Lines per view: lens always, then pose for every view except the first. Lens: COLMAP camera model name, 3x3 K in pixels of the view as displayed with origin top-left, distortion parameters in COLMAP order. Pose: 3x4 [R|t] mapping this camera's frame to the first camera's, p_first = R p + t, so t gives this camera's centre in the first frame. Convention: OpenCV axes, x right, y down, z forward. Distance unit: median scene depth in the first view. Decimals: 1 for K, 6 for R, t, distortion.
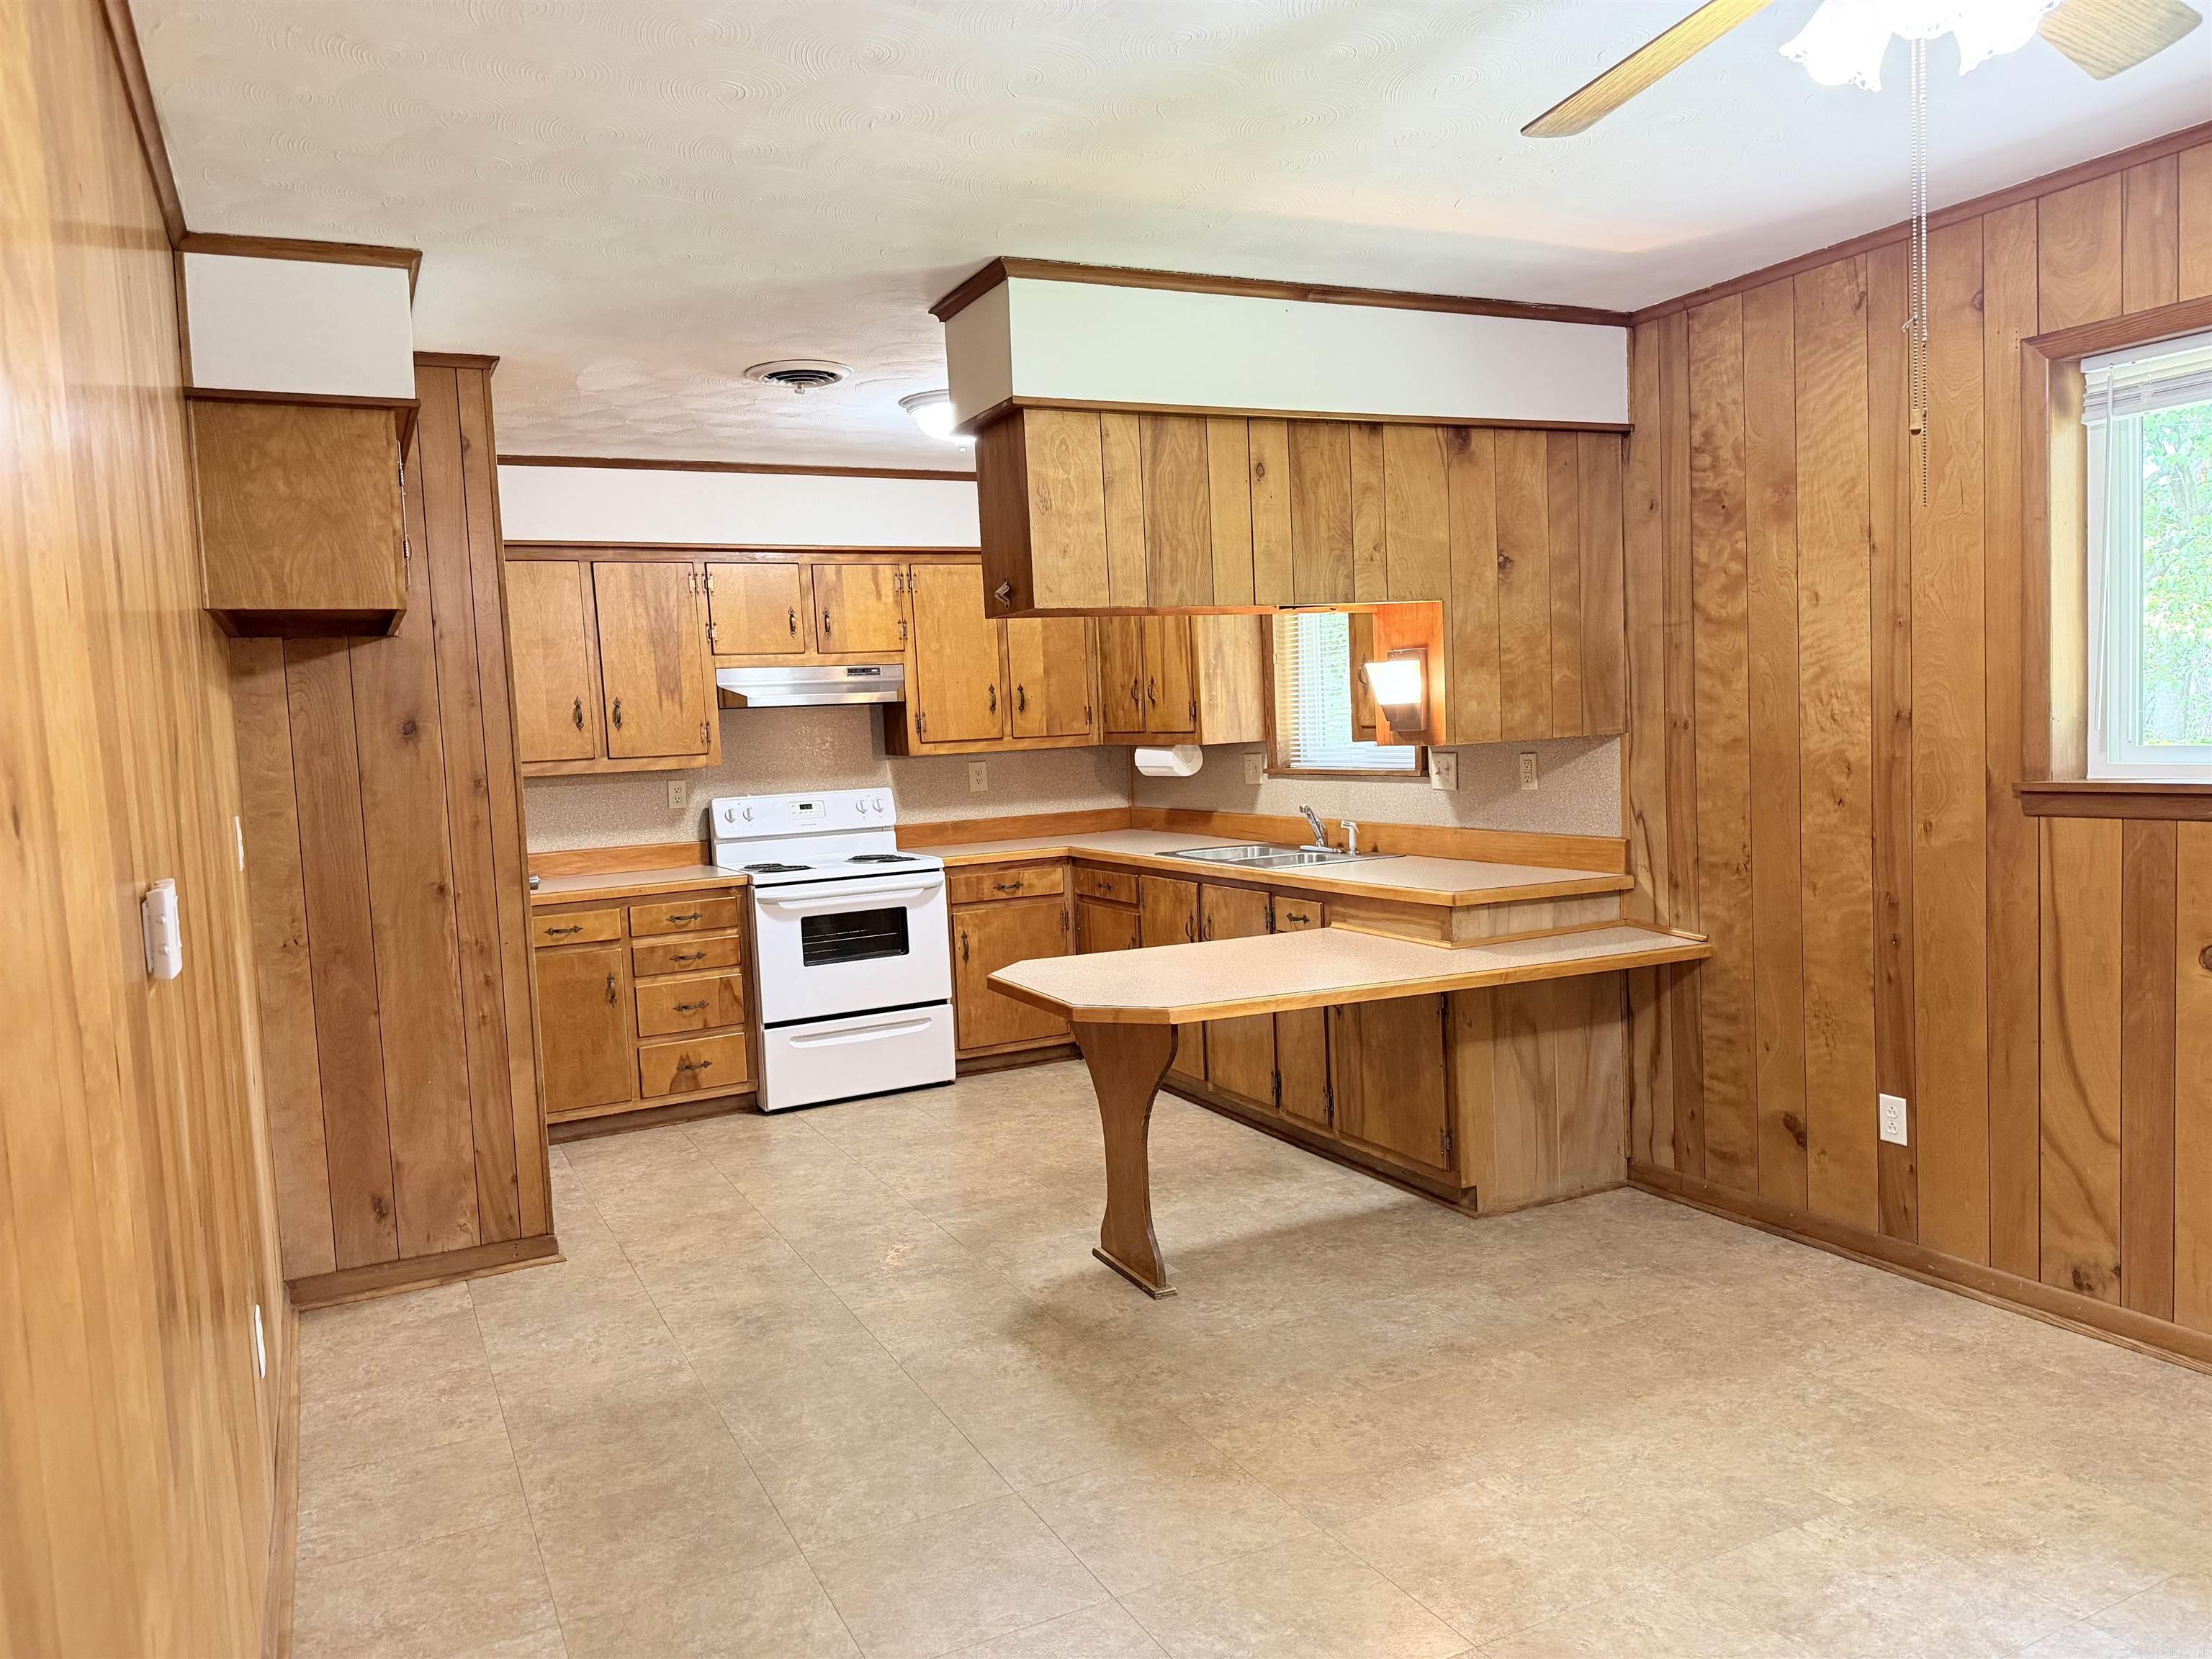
lens RADIAL K [[1548.7, 0, 1101.3], [0, 1548.7, 836.1], [0, 0, 1]] dist [0.114689, -0.134652]
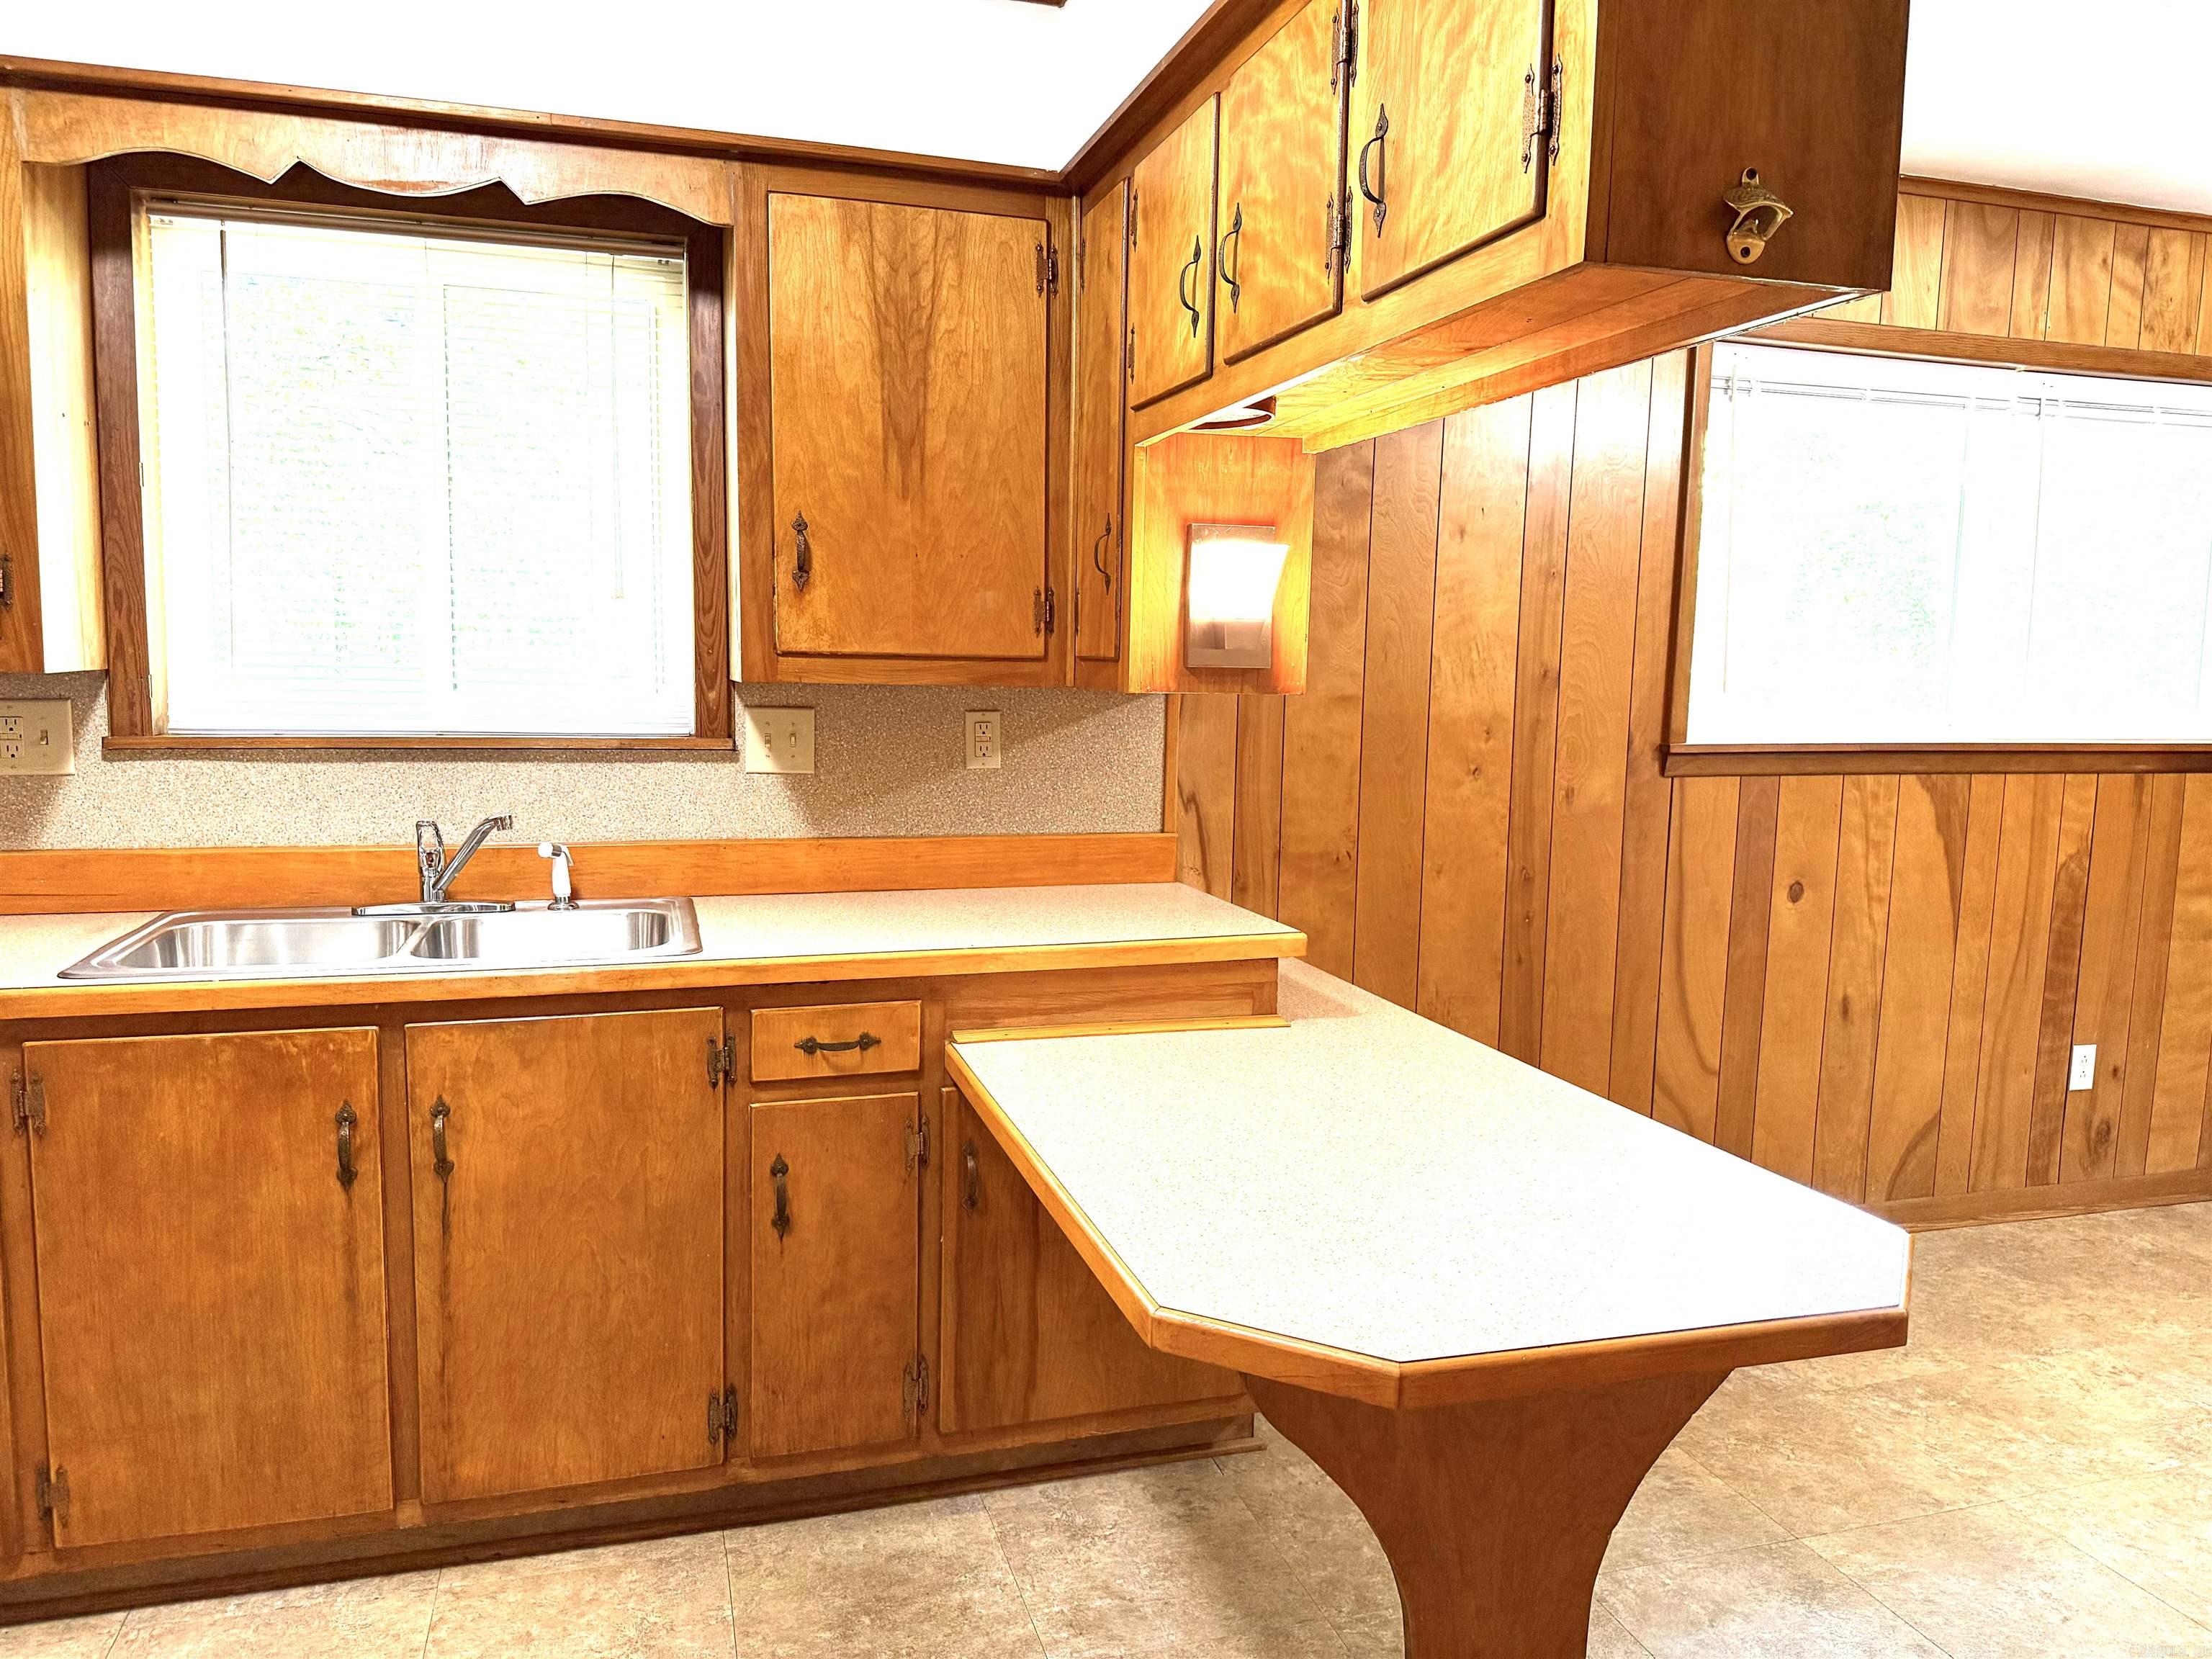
lens RADIAL K [[1551.0, 0, 1108.0], [0, 1551.0, 824.6], [0, 0, 1]] dist [0.058588, -0.073589]
pose [[0.161328, -0.058640, 0.985157, -0.397163], [0.047826, 0.997525, 0.051545, -0.043473], [-0.985741, 0.038800, 0.163733, 1.003743]]
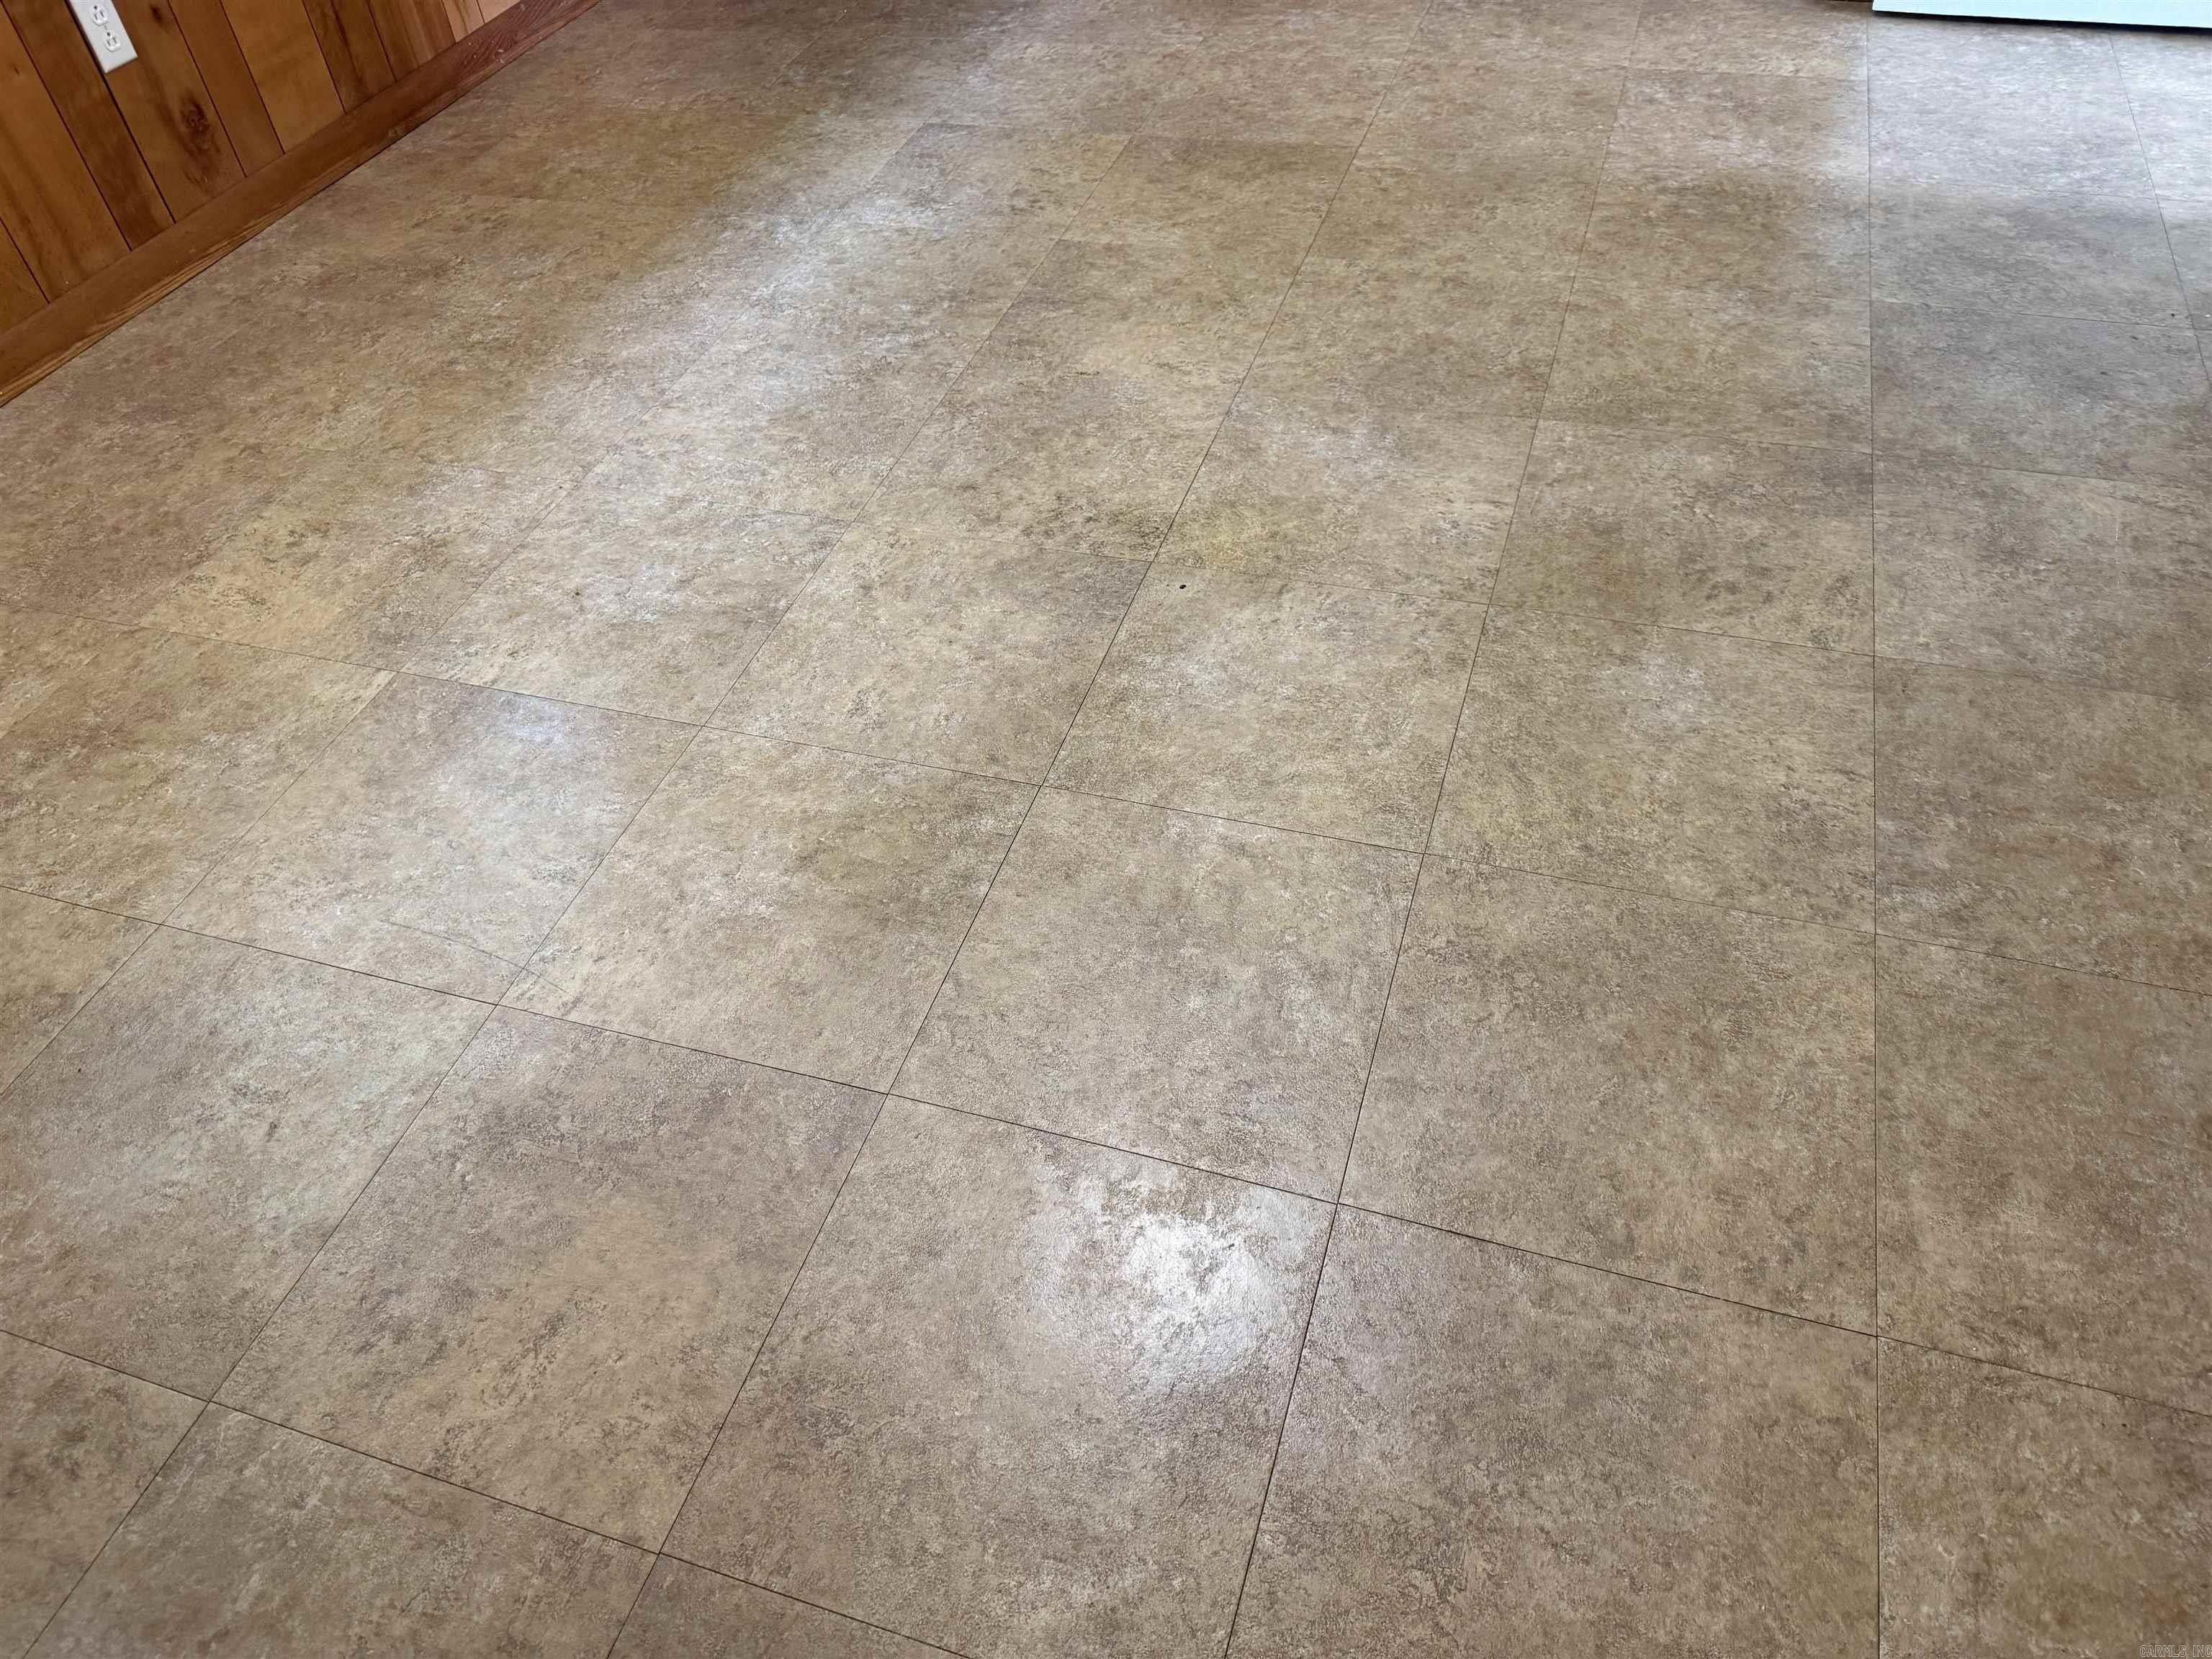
lens RADIAL K [[1532.1, 0, 1137.3], [0, 1532.1, 881.8], [0, 0, 1]] dist [0.002017, -0.030700]
pose [[-0.721859, -0.447207, 0.528134, -0.100867], [0.136430, 0.656216, 0.742137, 0.023234], [-0.678459, 0.607772, -0.412682, 0.746353]]
